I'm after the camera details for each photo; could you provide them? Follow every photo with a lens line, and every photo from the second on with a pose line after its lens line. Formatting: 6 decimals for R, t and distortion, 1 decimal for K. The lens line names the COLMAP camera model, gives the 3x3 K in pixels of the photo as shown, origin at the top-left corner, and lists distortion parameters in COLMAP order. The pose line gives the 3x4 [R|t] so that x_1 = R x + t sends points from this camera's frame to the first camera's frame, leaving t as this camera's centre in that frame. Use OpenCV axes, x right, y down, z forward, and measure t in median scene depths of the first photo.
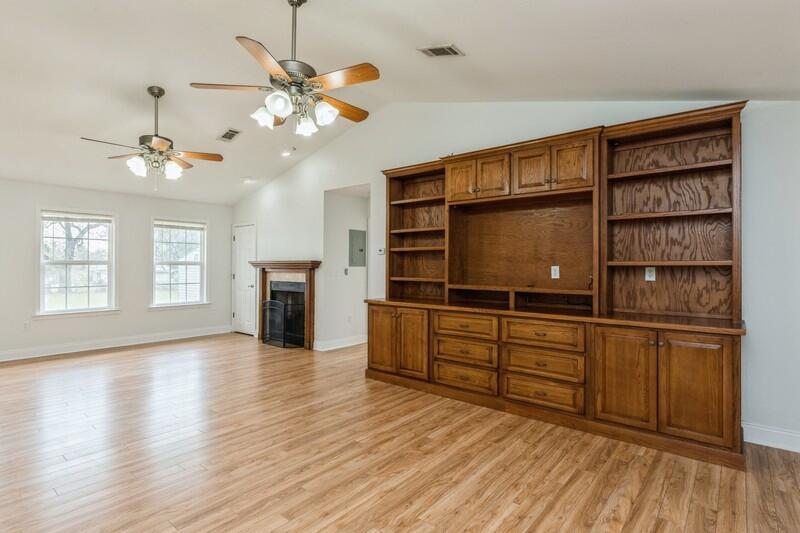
lens RADIAL K [[407.5, 0, 397.9], [0, 407.5, 264.4], [0, 0, 1]] dist [-0.003296, -0.000031]
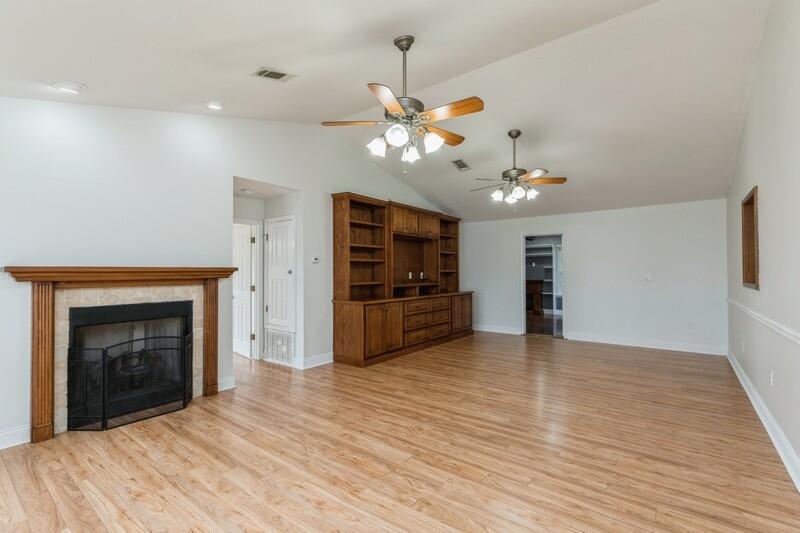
lens RADIAL K [[365.8, 0, 400.3], [0, 365.8, 269.5], [0, 0, 1]] dist [0.010053, -0.000860]
pose [[-0.040499, 0.002696, 0.999176, -1.096955], [0.000880, 0.999996, -0.002663, -0.004619], [-0.999179, 0.000772, -0.040501, 0.897273]]
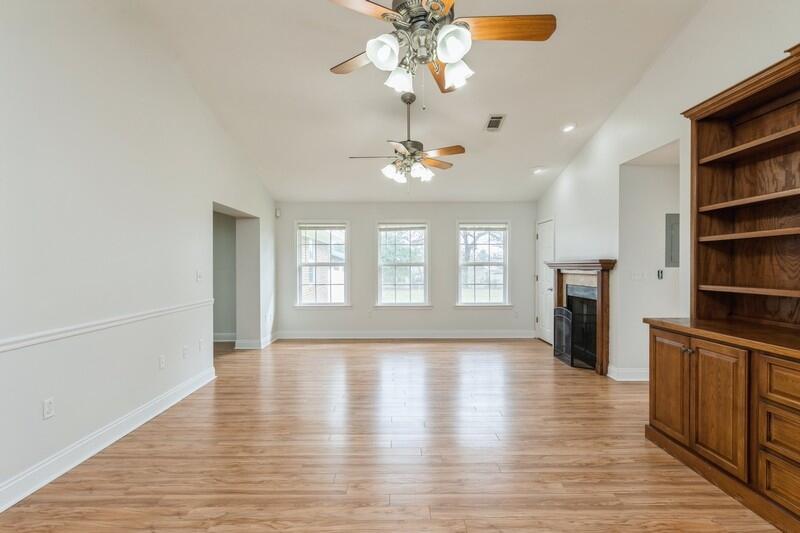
lens RADIAL K [[407.5, 0, 399.1], [0, 407.5, 270.2], [0, 0, 1]] dist [-0.003296, -0.000031]
pose [[0.644053, 0.002824, -0.764976, 0.156515], [0.007611, 0.999920, 0.010099, 0.000167], [0.764943, -0.012327, 0.643980, 0.269323]]
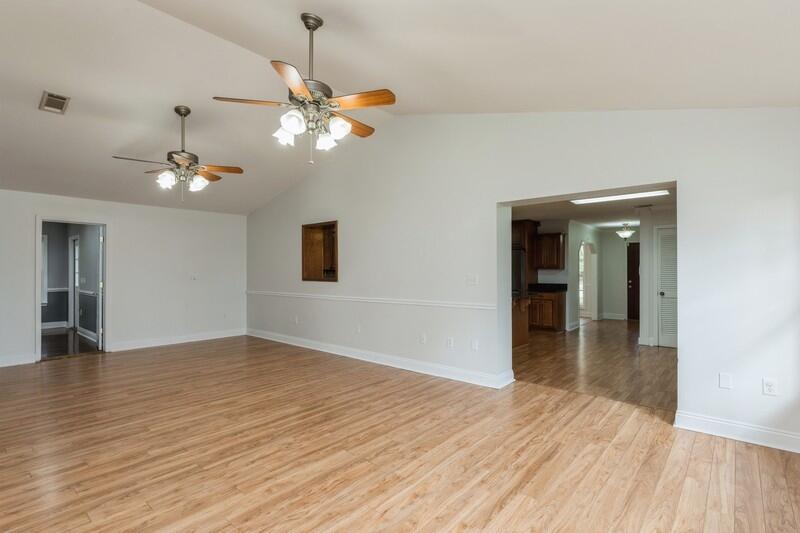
lens RADIAL K [[392.3, 0, 397.9], [0, 392.3, 267.9], [0, 0, 1]] dist [0.000331, 0.000100]
pose [[-0.999876, -0.003972, 0.015243, -0.650288], [-0.004130, 0.999938, -0.010319, 0.000541], [-0.015201, -0.010381, -0.999831, 1.441669]]
